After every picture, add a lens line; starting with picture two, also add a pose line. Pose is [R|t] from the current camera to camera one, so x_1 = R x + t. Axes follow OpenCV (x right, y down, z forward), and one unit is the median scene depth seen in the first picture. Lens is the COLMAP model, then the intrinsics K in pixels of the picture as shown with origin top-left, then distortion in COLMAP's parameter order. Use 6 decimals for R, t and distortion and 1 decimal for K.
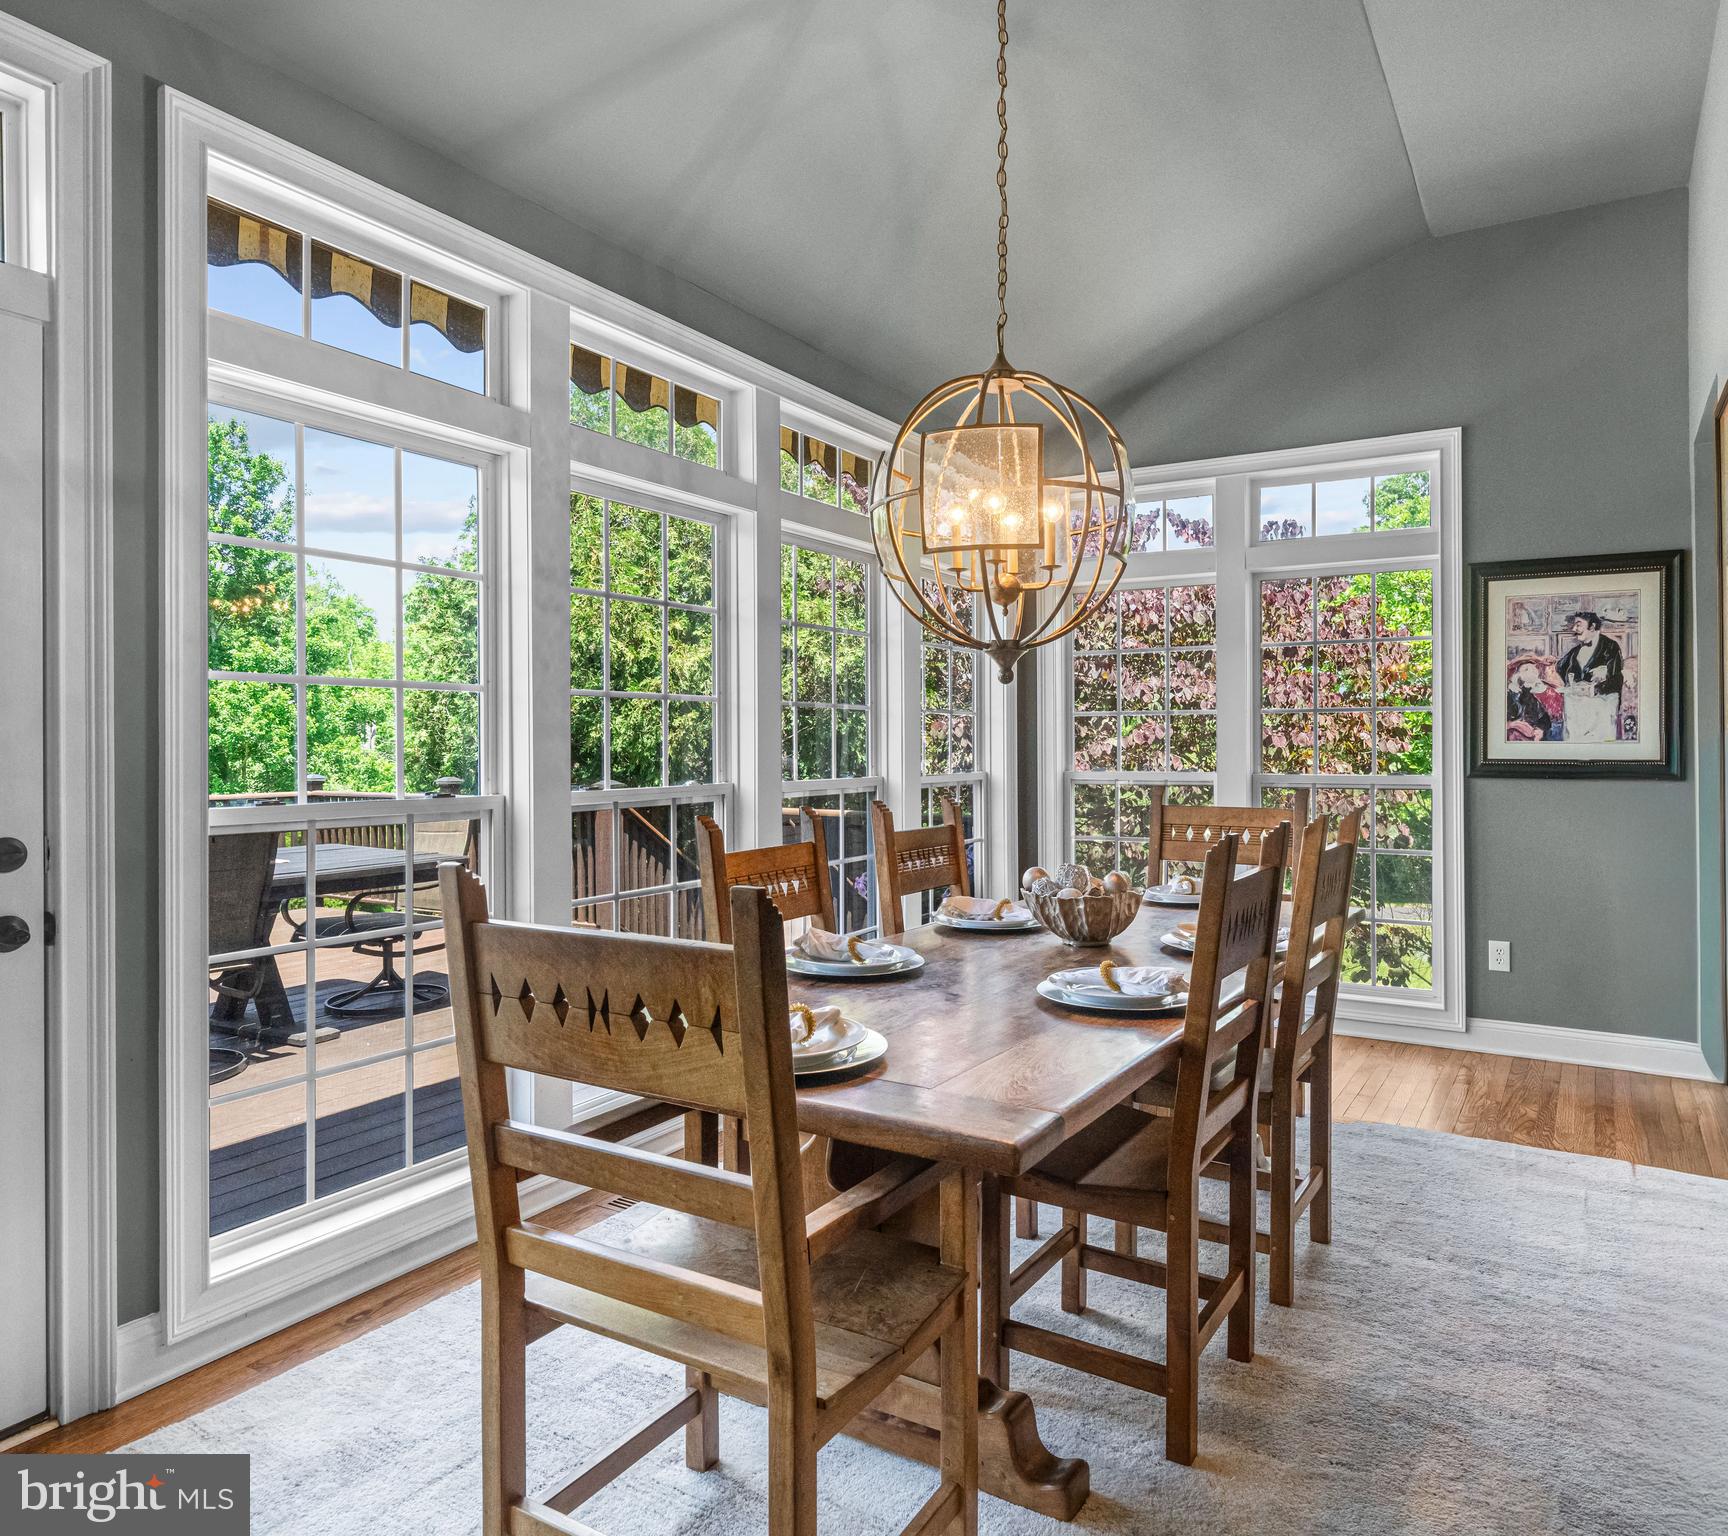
lens RADIAL K [[1127.5, 0, 958.9], [0, 1127.5, 741.3], [0, 0, 1]] dist [0.006611, -0.002337]
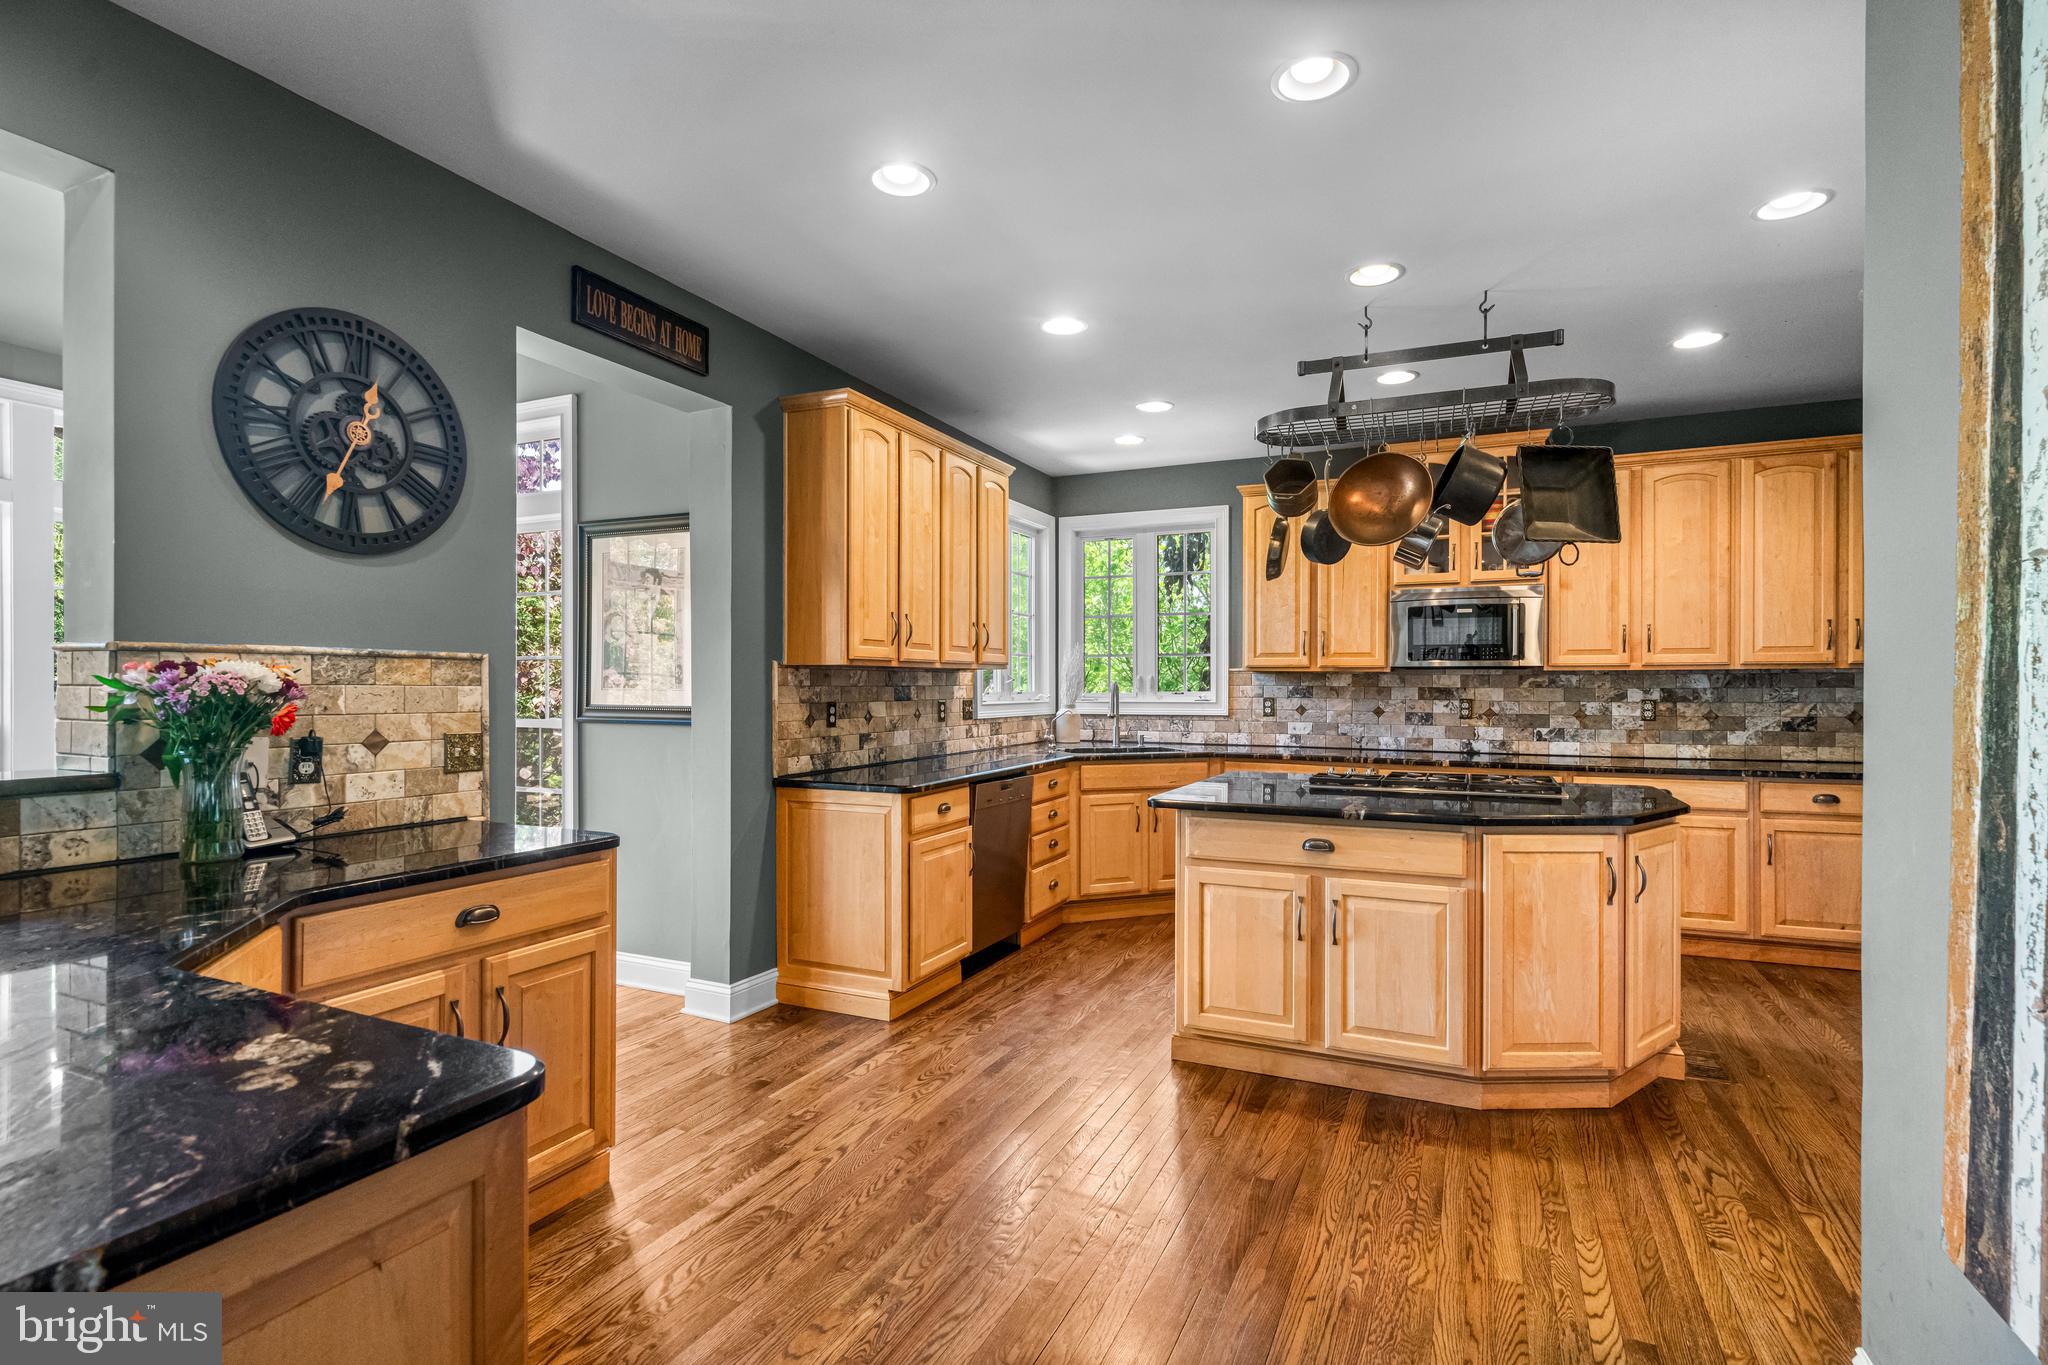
lens RADIAL K [[993.6, 0, 1026.5], [0, 993.6, 682.5], [0, 0, 1]] dist [-0.000846, 0.001547]
pose [[0.996362, 0.002523, 0.085183, 0.811980], [-0.002425, 0.999996, -0.001251, -0.004821], [-0.085185, 0.001040, 0.996365, 0.023171]]
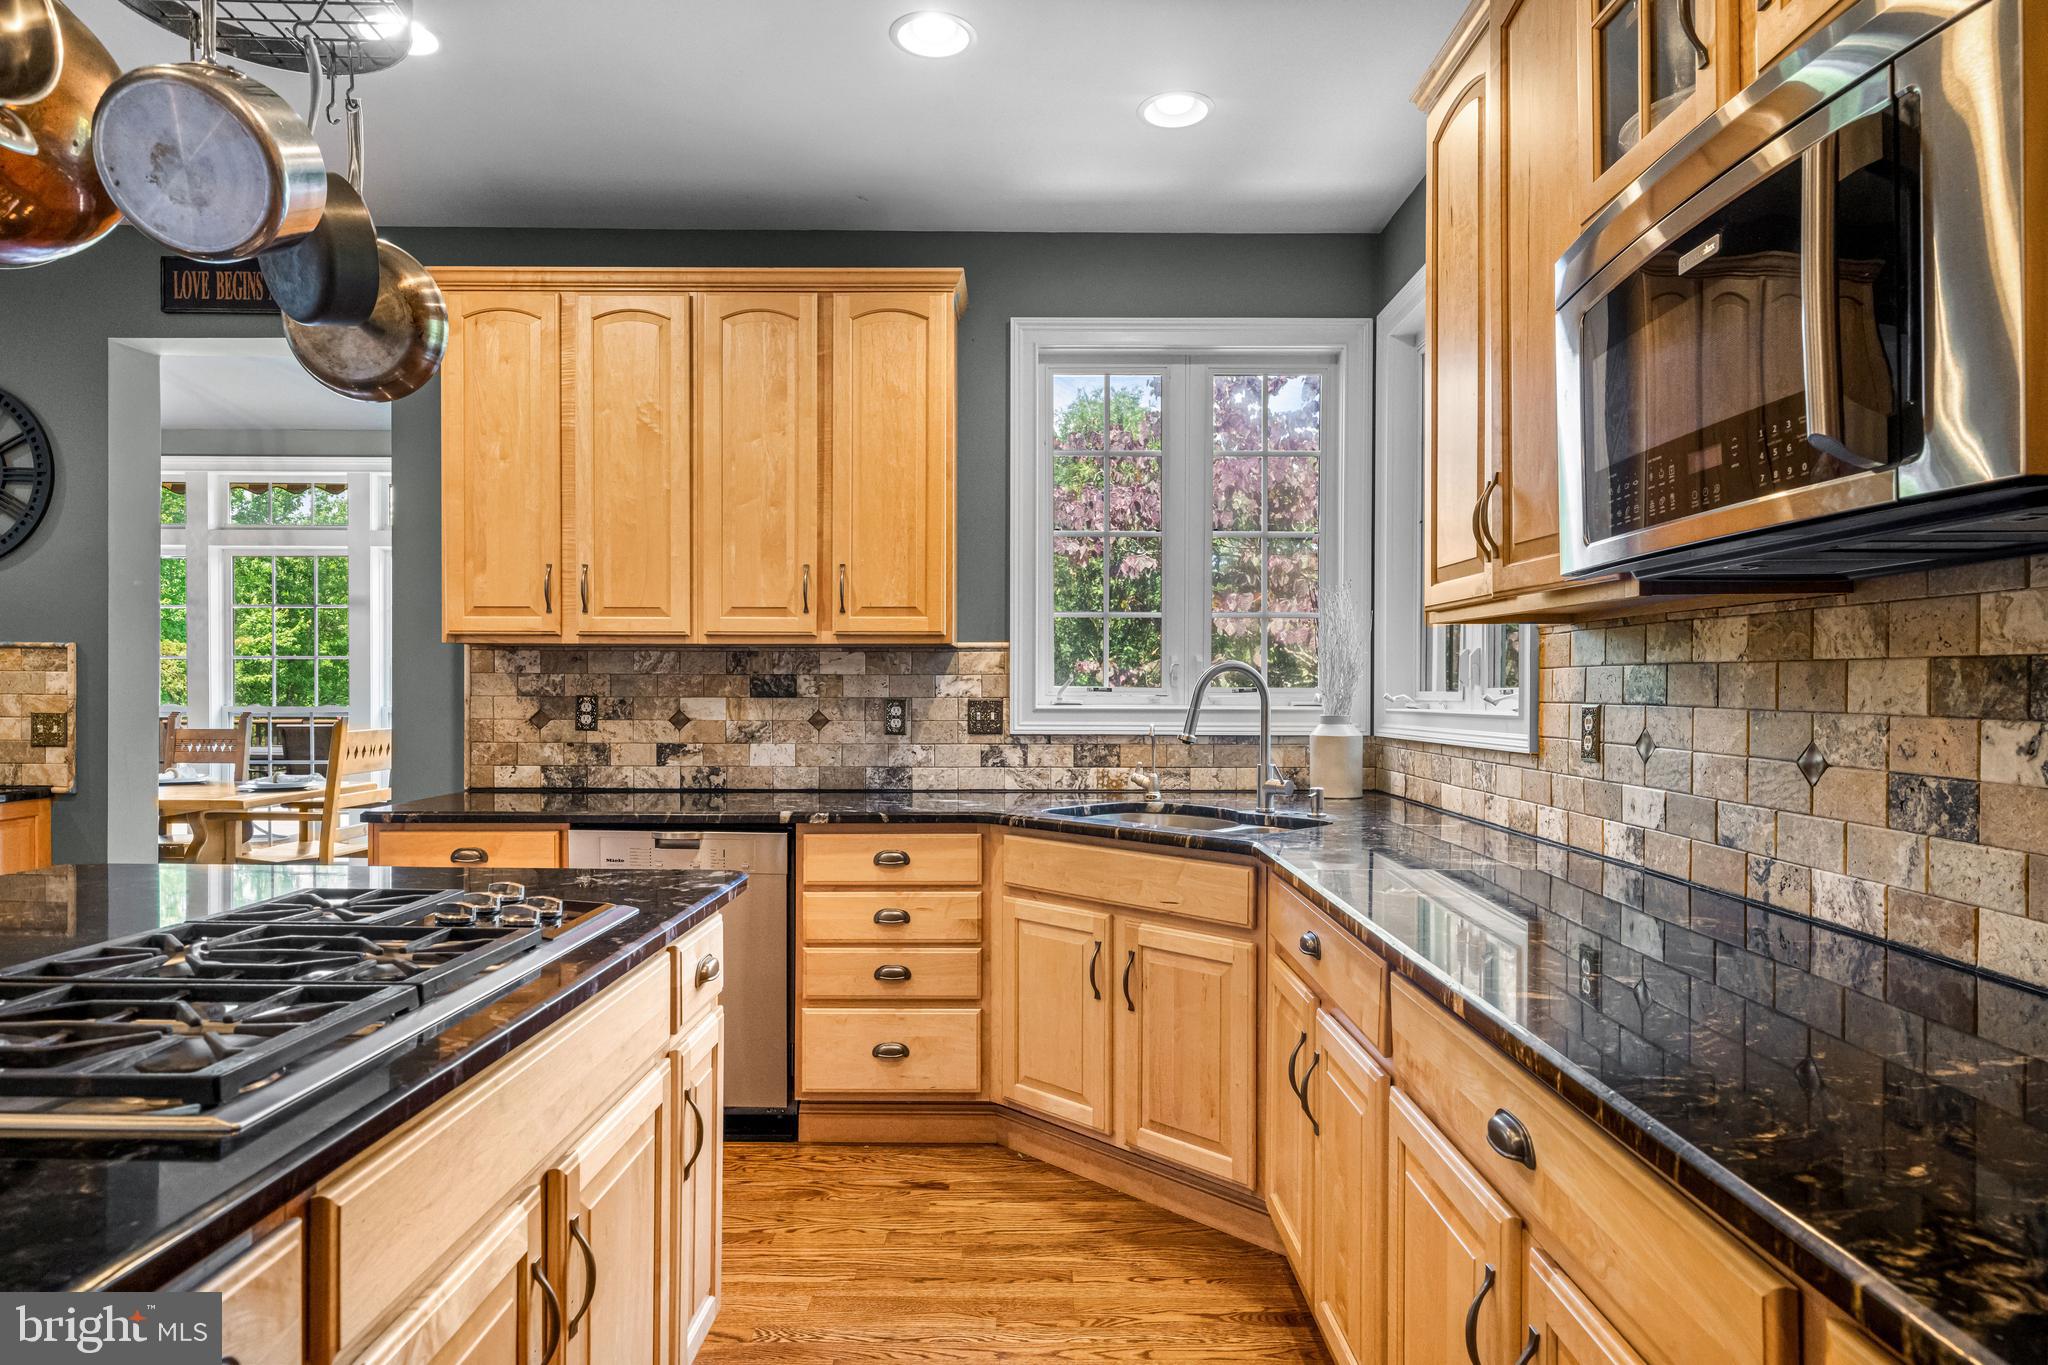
lens RADIAL K [[1179.3, 0, 1011.9], [0, 1179.3, 705.7], [0, 0, 1]] dist [0.003435, 0.002553]
pose [[0.474821, 0.013762, -0.879975, 1.591347], [-0.003242, 0.999898, 0.013888, 0.008033], [0.880077, -0.003741, 0.474817, 0.880373]]
